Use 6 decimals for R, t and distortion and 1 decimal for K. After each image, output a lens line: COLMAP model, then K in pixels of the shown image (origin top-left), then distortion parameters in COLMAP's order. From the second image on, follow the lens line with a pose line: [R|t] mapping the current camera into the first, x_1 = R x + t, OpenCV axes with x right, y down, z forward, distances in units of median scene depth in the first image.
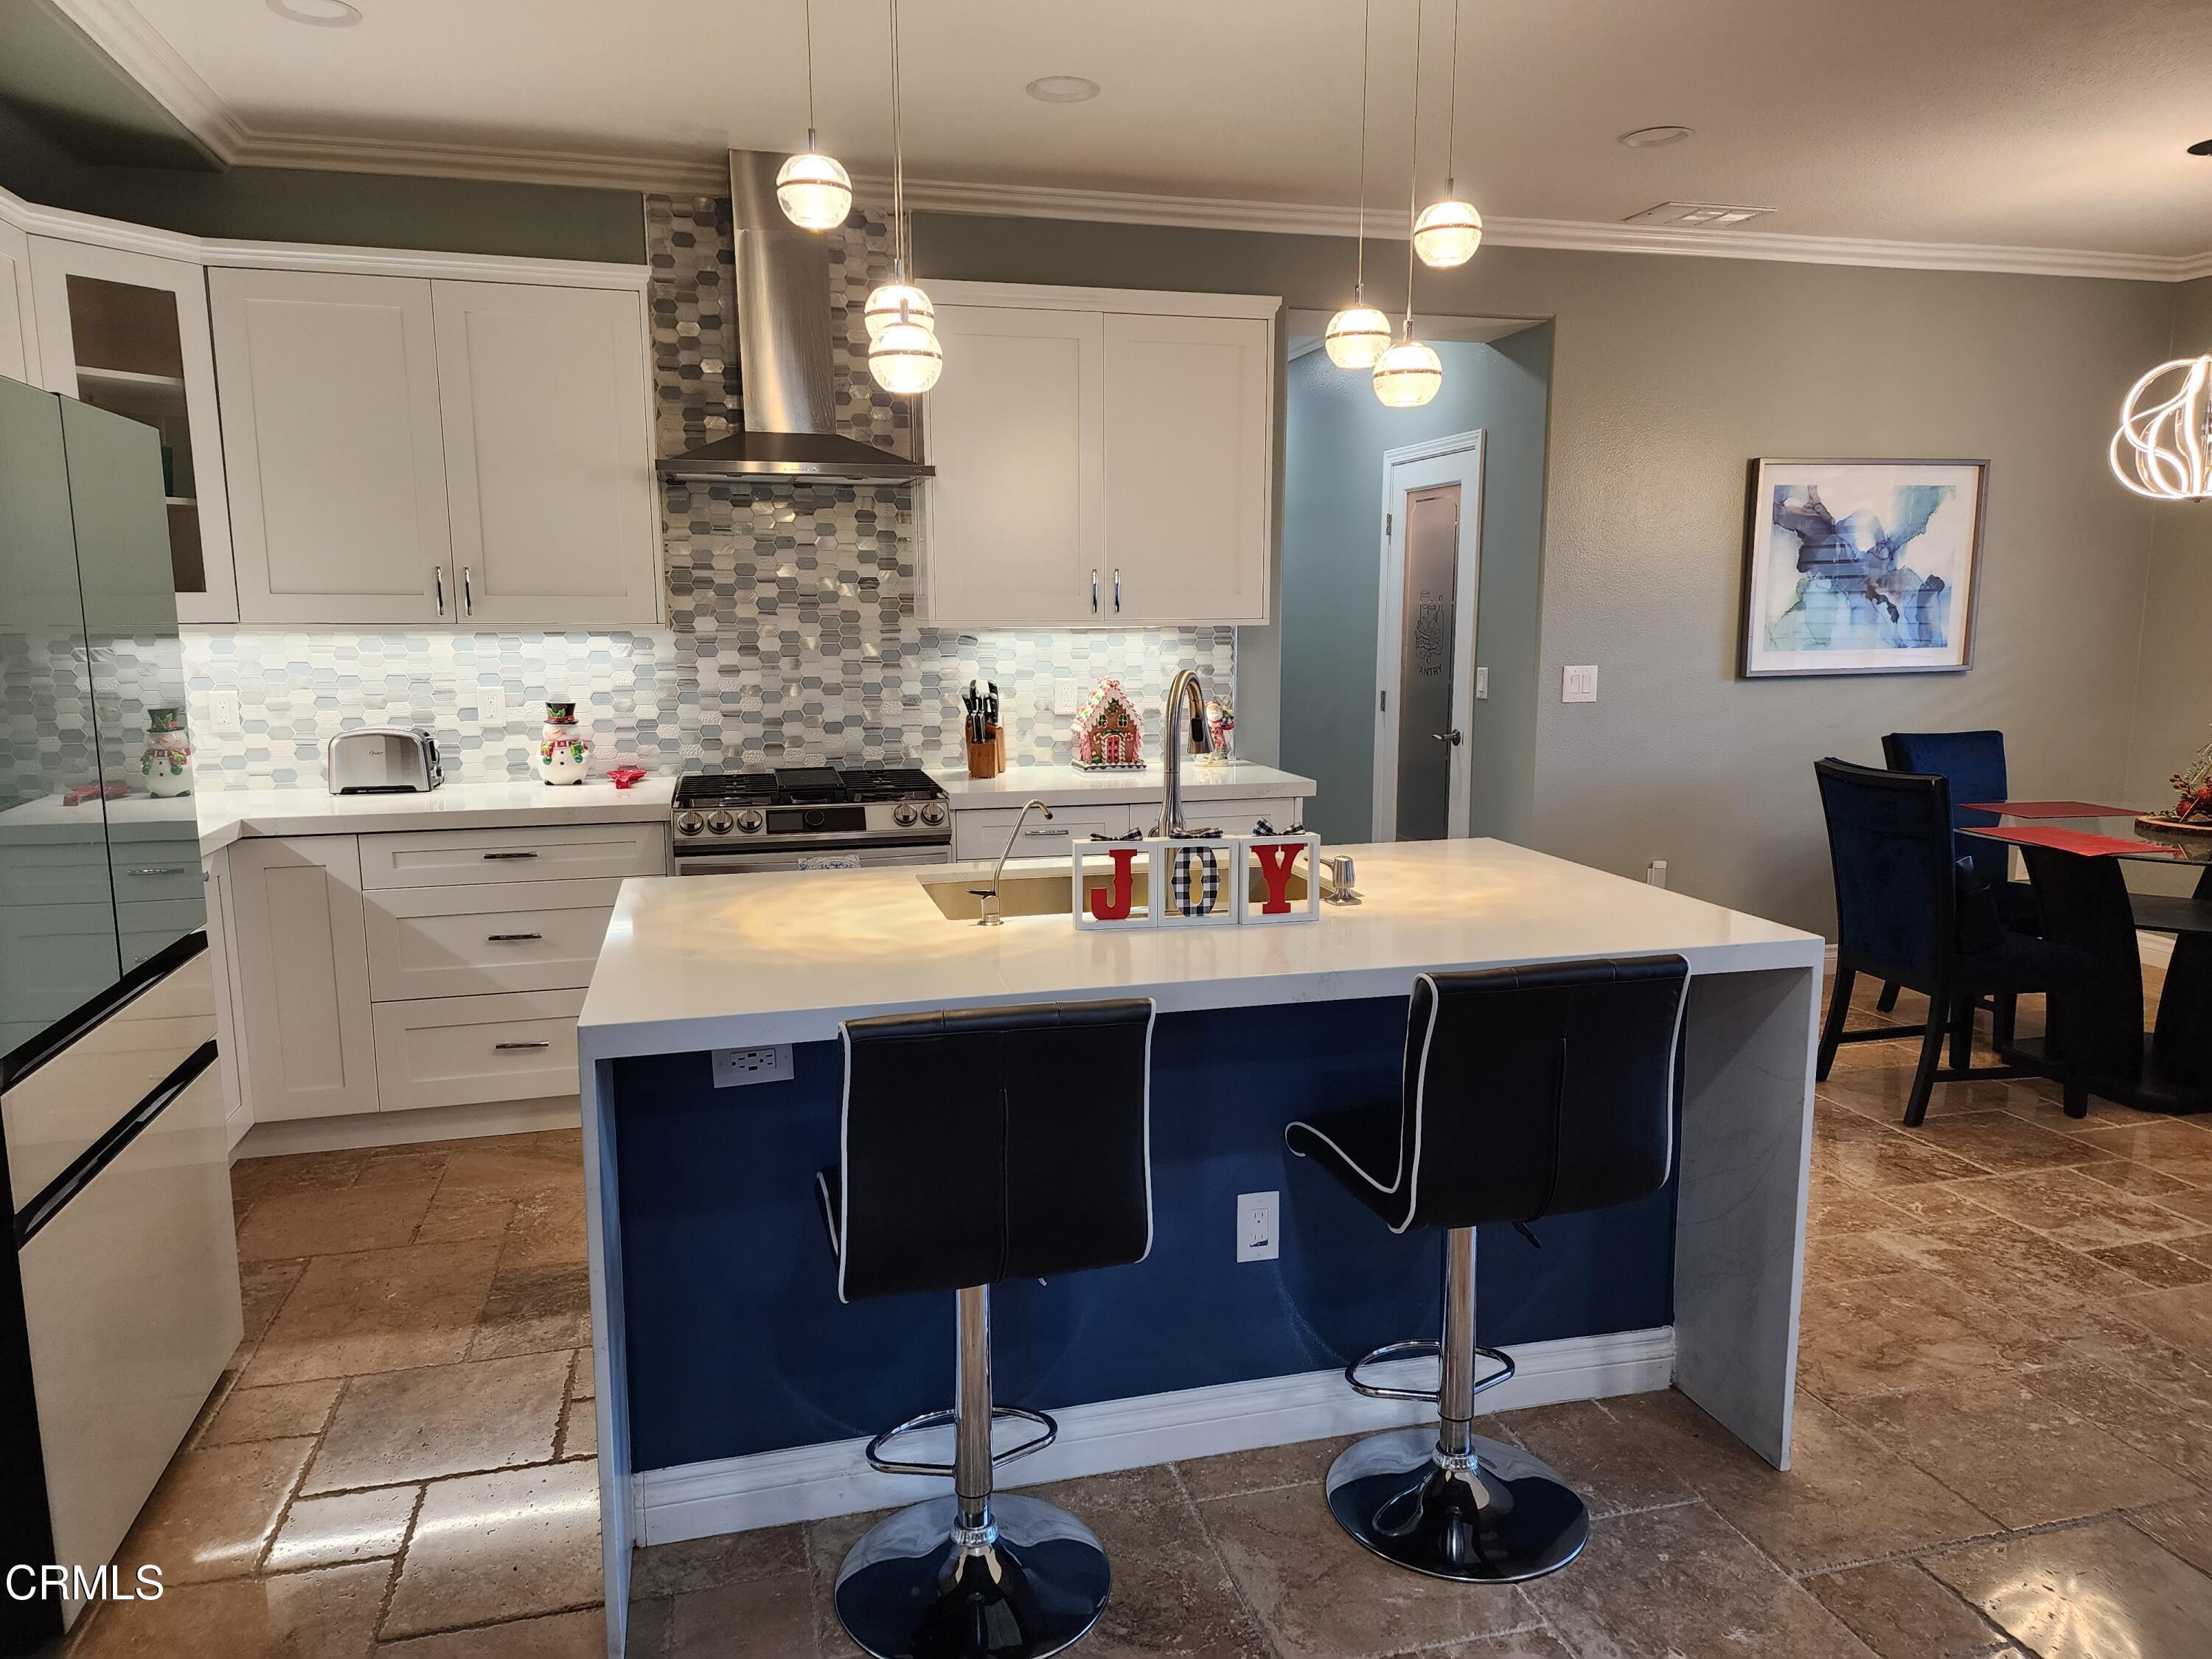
lens RADIAL K [[1474.6, 0, 1106.0], [0, 1474.6, 829.5], [0, 0, 1]] dist [0.083621, -0.074029]
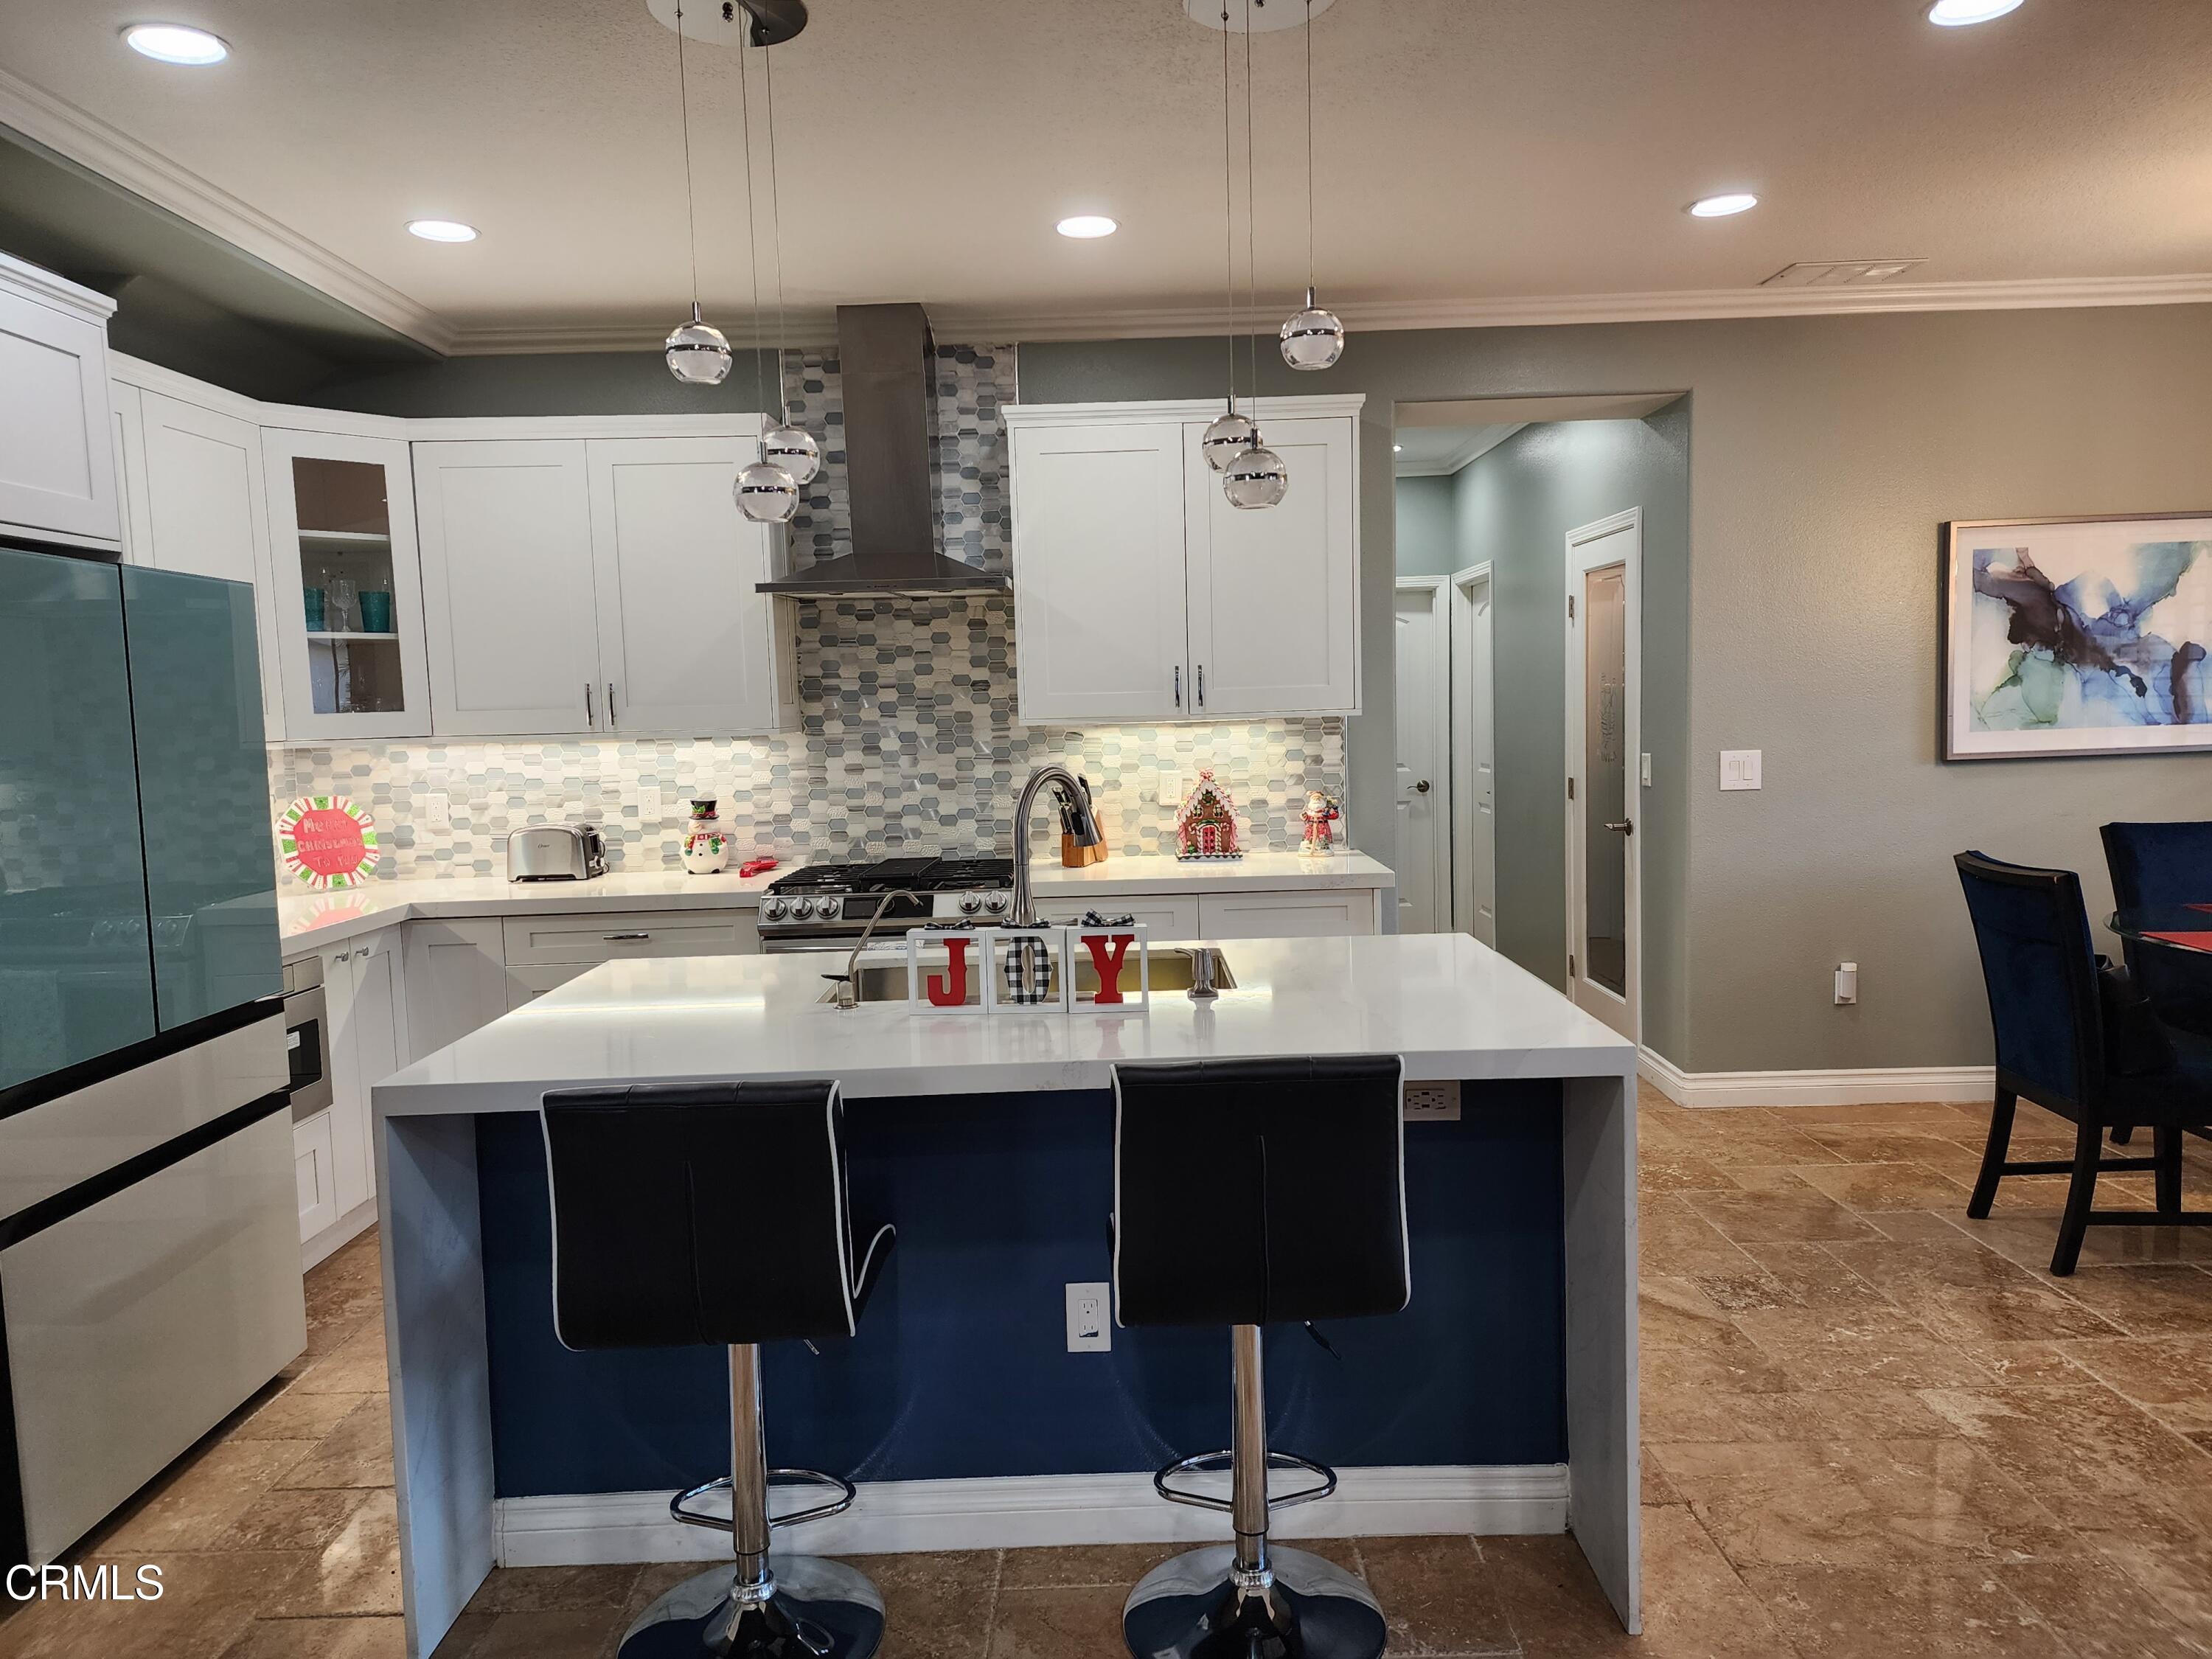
lens RADIAL K [[1491.8, 0, 1221.2], [0, 1491.8, 820.6], [0, 0, 1]] dist [0.096636, -0.101097]
pose [[0.967753, -0.004462, -0.251860, 0.293164], [-0.011872, 0.997924, -0.063299, -0.003082], [0.251619, 0.064248, 0.965691, 0.009490]]
